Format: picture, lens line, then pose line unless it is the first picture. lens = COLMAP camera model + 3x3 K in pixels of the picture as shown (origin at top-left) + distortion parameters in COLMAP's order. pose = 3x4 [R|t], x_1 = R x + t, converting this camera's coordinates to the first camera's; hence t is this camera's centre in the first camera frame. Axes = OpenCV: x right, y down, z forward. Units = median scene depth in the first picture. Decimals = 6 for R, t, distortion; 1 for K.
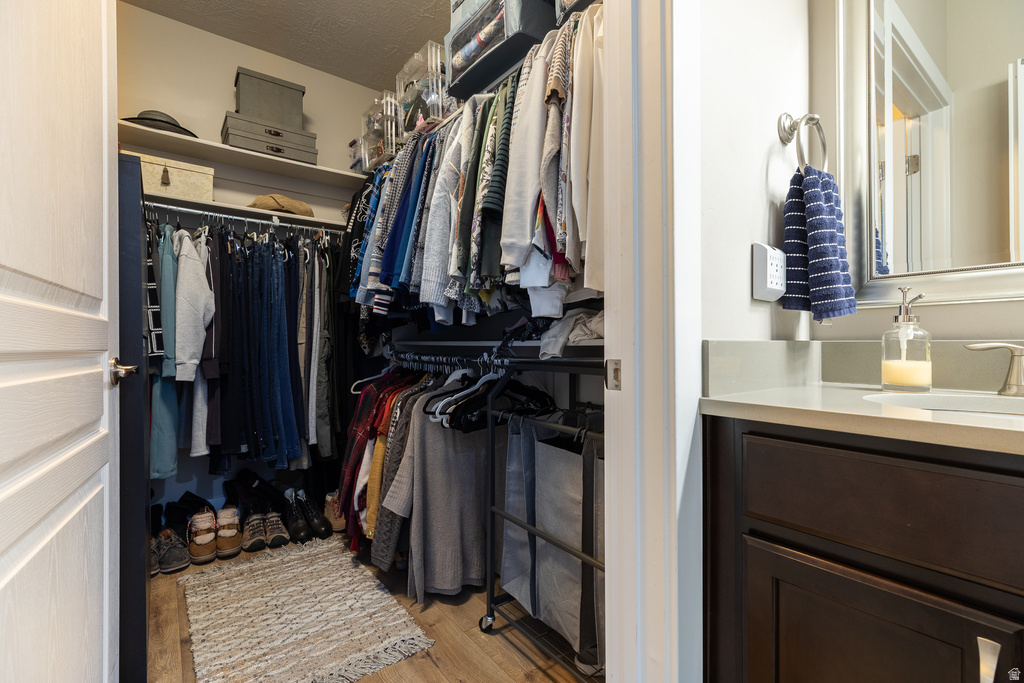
lens RADIAL K [[455.8, 0, 512.0], [0, 455.8, 341.5], [0, 0, 1]] dist [0.002170, 0.000081]
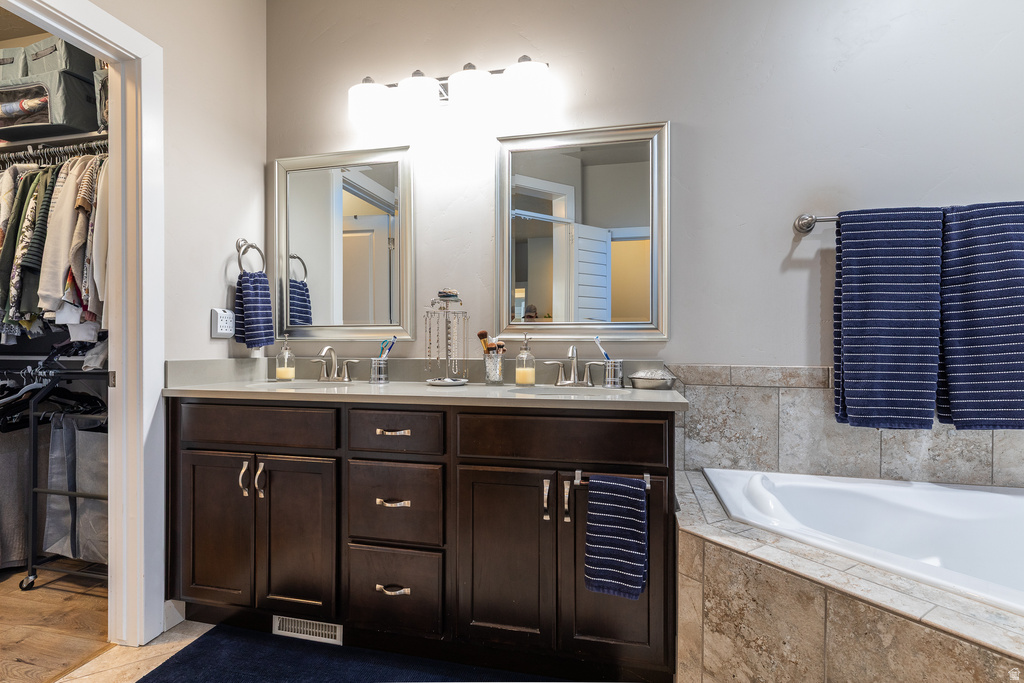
lens RADIAL K [[500.7, 0, 512.0], [0, 500.7, 341.5], [0, 0, 1]] dist [-0.000846, -0.000374]
pose [[0.776442, 0.003223, 0.630180, 0.132307], [-0.003997, 0.999992, -0.000189, -0.060034], [-0.630176, -0.002372, 0.776449, -1.092791]]
